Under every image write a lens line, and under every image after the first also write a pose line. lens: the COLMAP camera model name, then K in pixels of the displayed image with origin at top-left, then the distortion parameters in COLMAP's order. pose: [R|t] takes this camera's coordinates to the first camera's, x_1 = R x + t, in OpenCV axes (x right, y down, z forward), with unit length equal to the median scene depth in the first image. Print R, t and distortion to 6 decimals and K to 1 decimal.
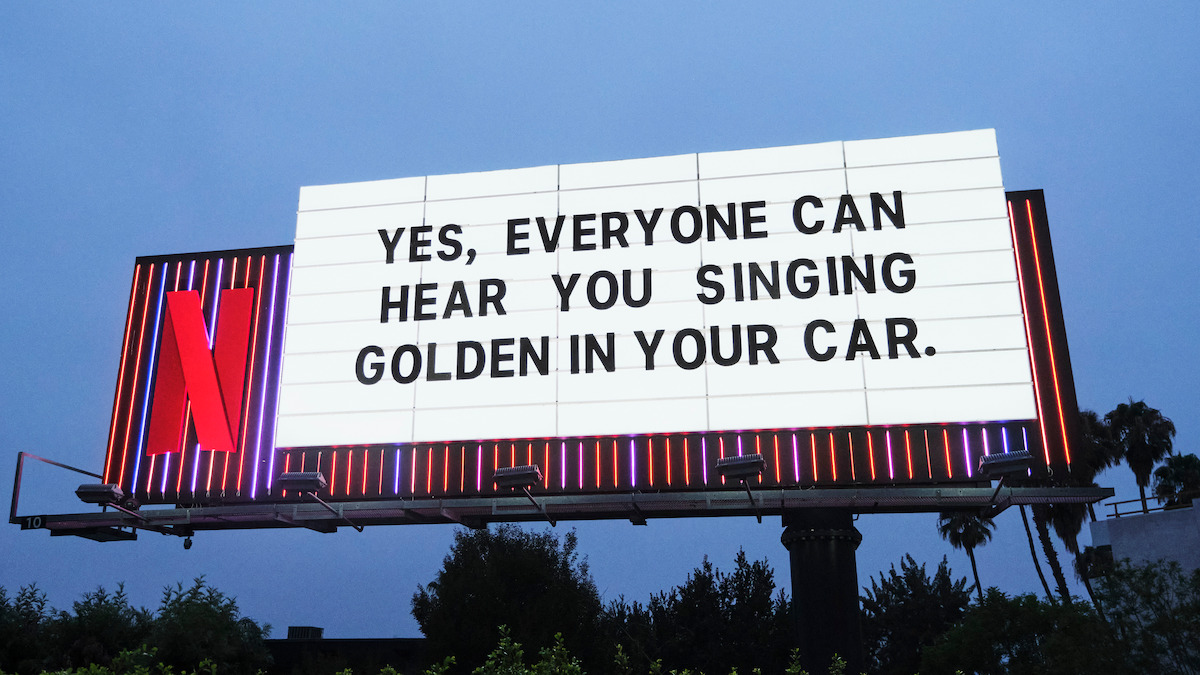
lens RADIAL K [[1131.6, 0, 596.3], [0, 1131.6, 243.1], [0, 0, 1]] dist [-0.000733, -0.003086]
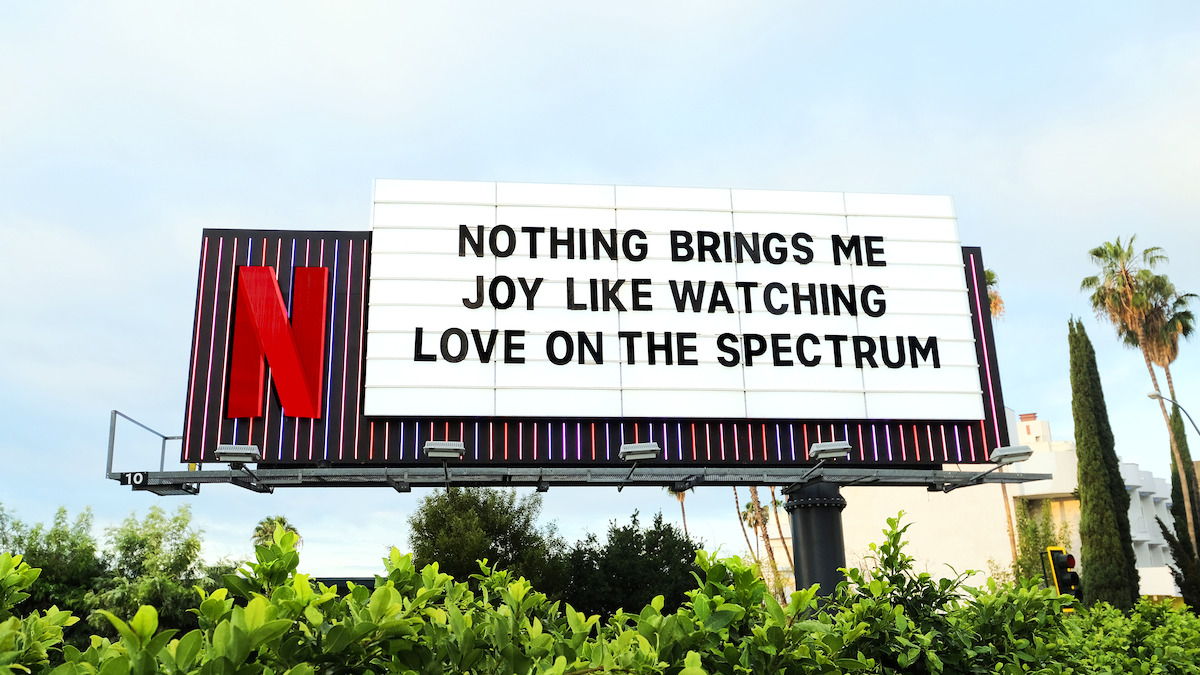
lens RADIAL K [[956.4, 0, 600.0], [0, 956.4, 337.5], [0, 0, 1]] dist [0.002799, 0.001709]
pose [[0.956074, 0.068018, 0.285126, -0.324768], [-0.090651, 0.993631, 0.066932, 0.022753], [-0.278757, -0.089839, 0.956150, 0.057630]]
